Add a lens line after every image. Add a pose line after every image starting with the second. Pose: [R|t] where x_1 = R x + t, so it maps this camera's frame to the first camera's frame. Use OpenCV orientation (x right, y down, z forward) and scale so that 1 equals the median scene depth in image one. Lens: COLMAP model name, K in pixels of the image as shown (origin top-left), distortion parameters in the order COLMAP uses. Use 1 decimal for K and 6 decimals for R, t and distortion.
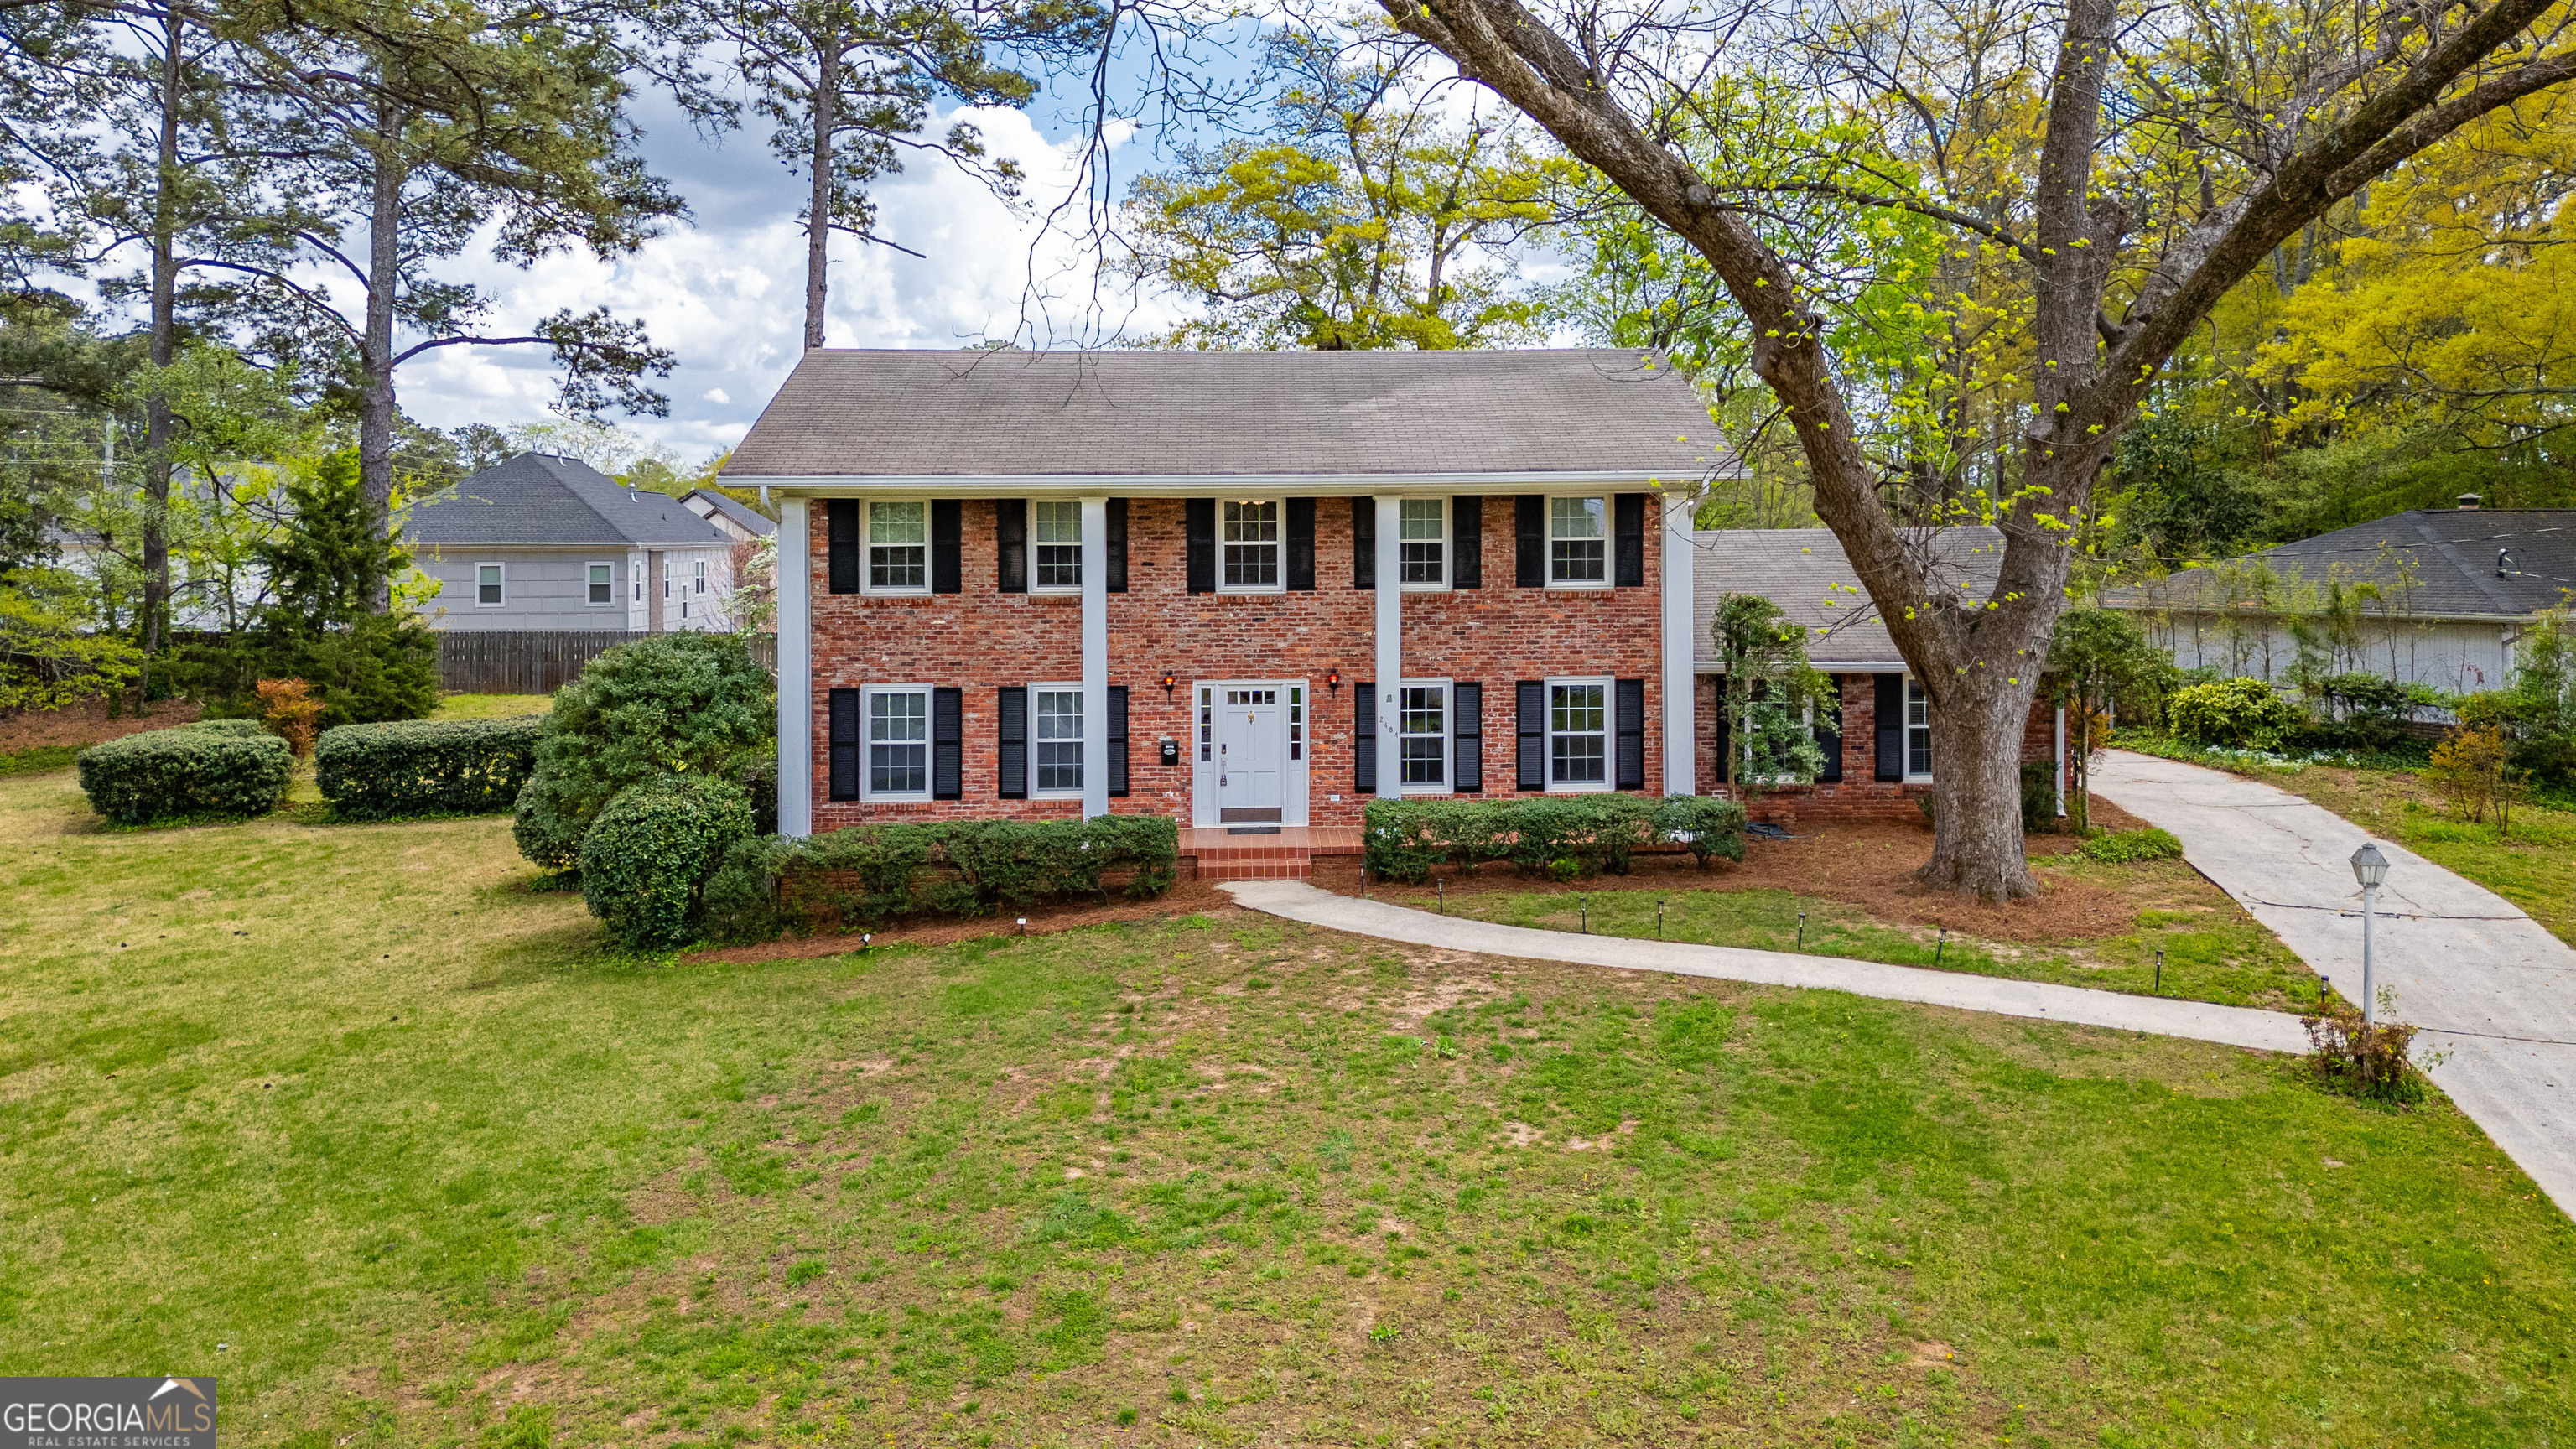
lens RADIAL K [[2053.0, 0, 1281.2], [0, 2053.0, 581.8], [0, 0, 1]] dist [0.032665, -0.003403]
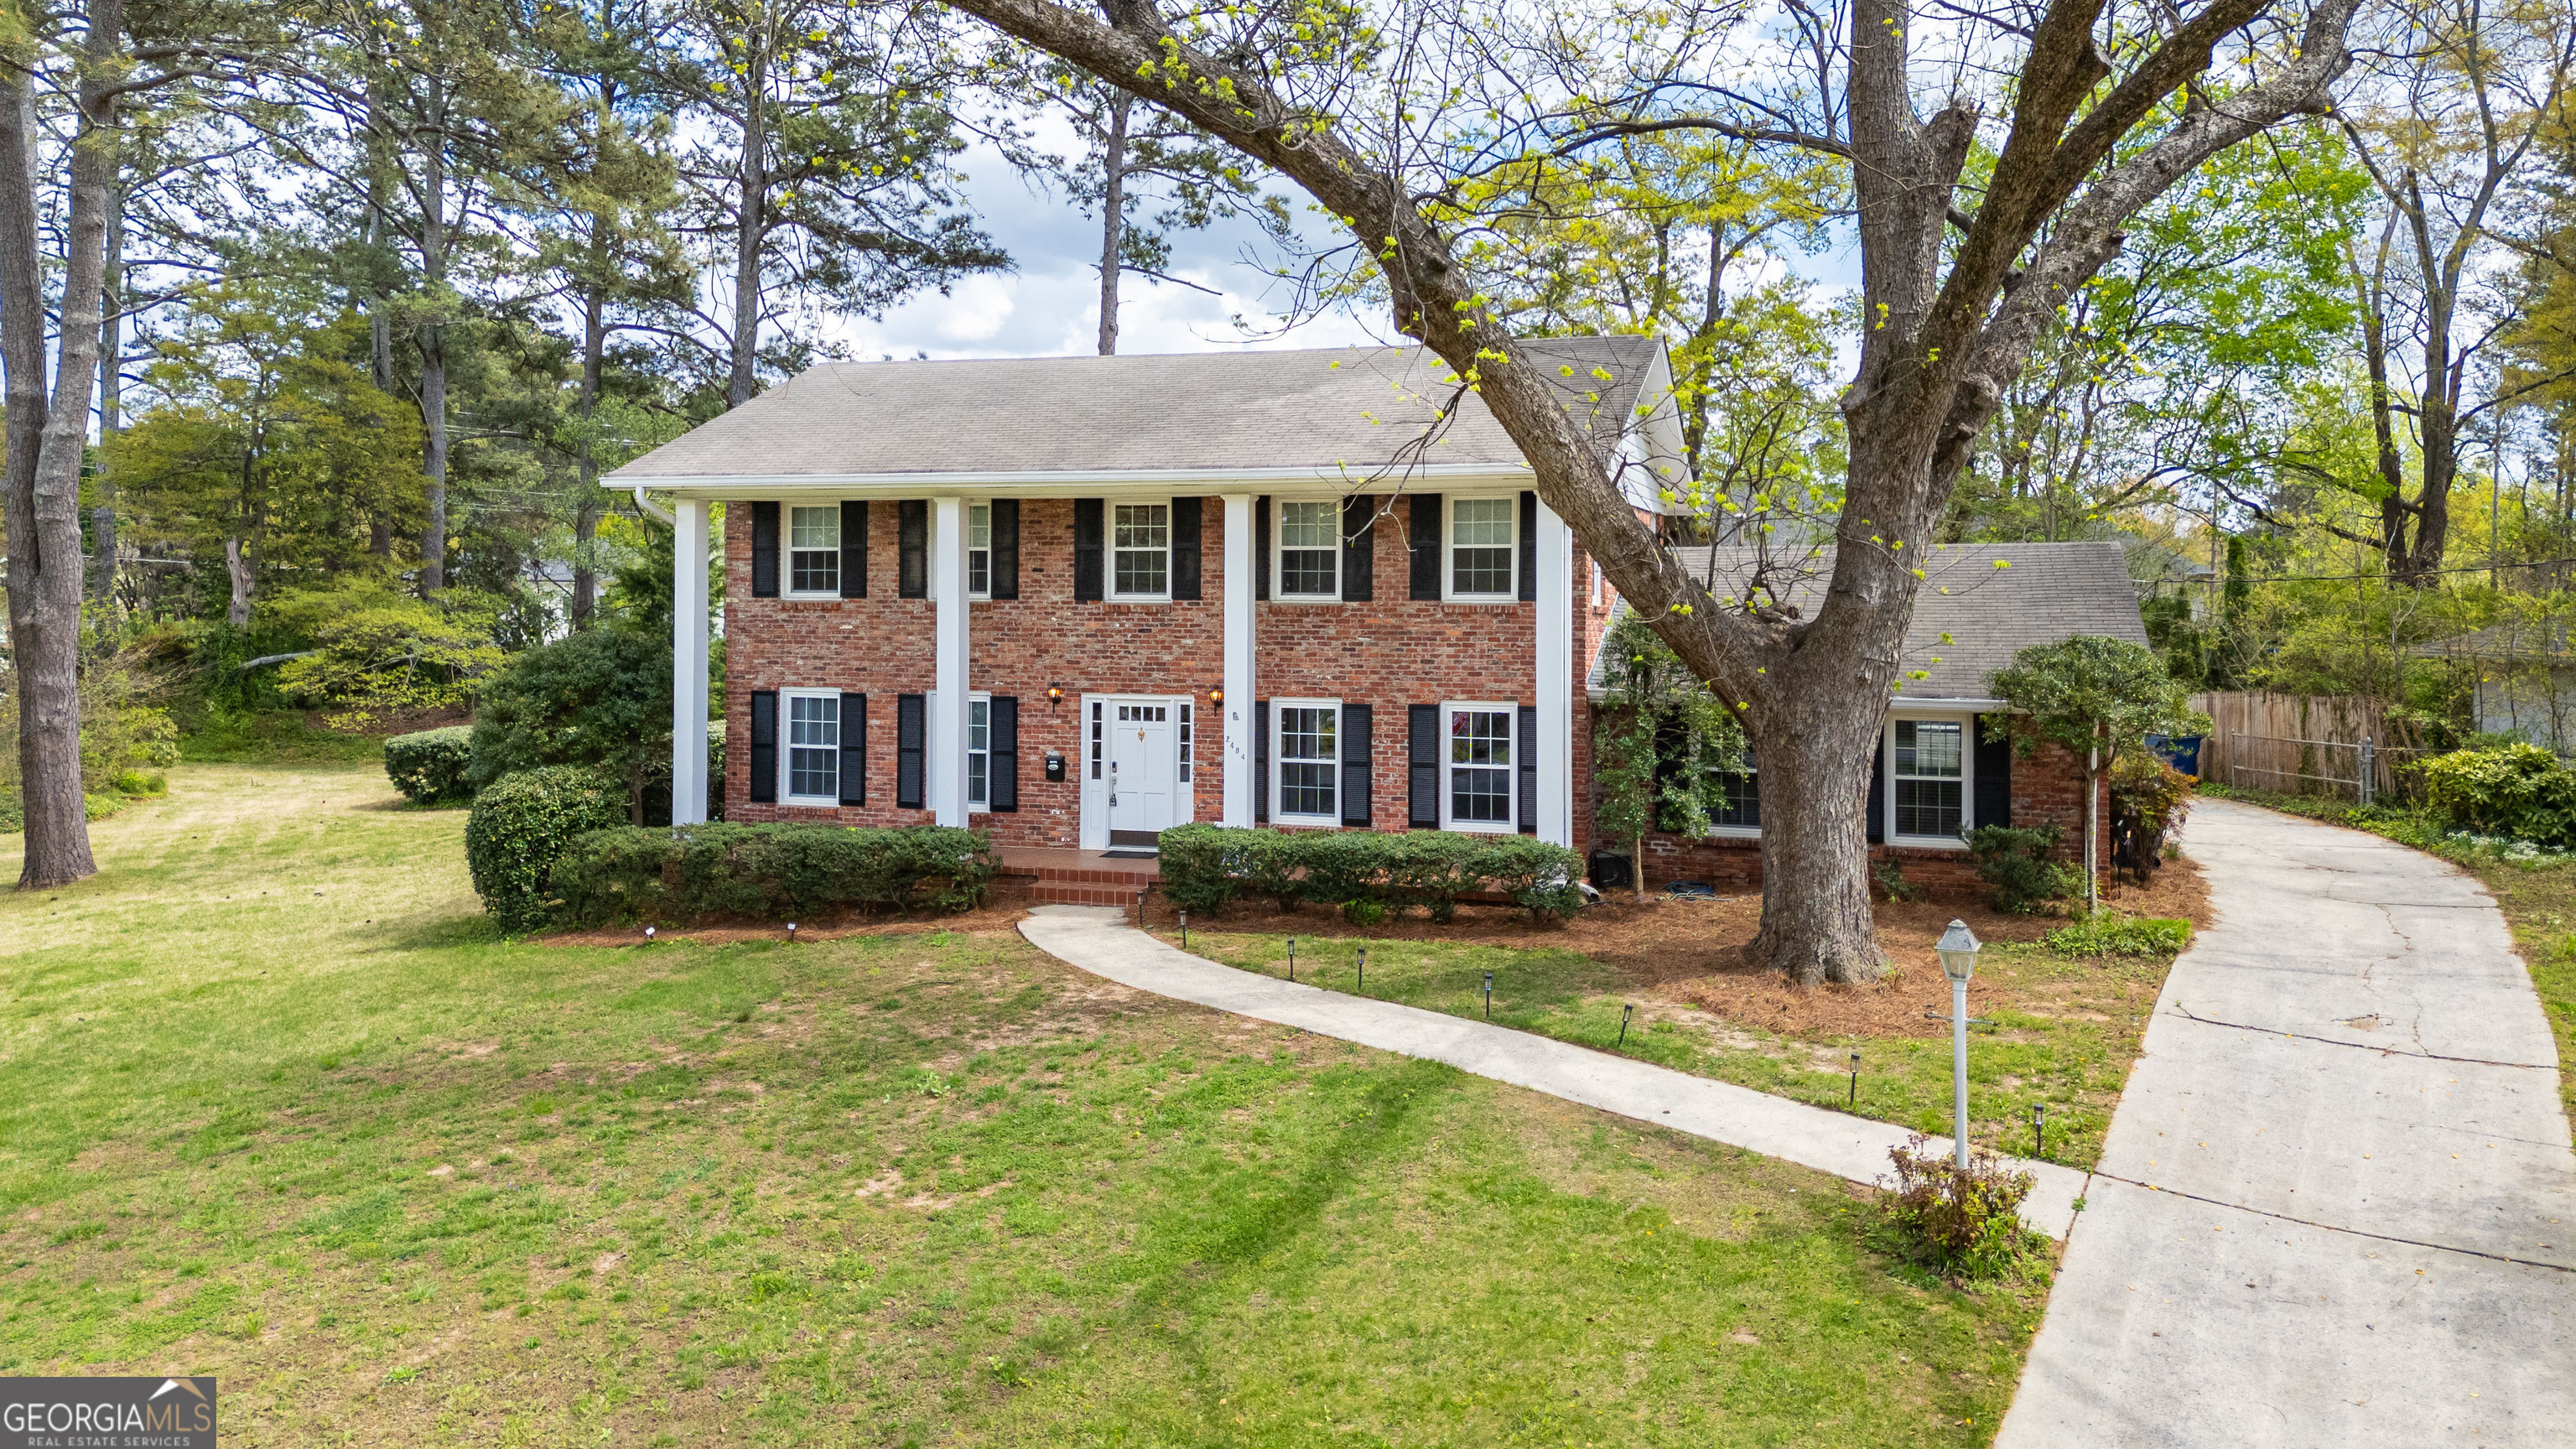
lens RADIAL K [[2006.7, 0, 1088.0], [0, 2006.7, 619.8], [0, 0, 1]] dist [0.020900, 0.000979]
pose [[0.940405, 0.019043, -0.339523, 0.275352], [-0.021326, 0.999768, -0.002995, 0.016704], [0.339387, 0.010057, 0.940593, 0.126490]]
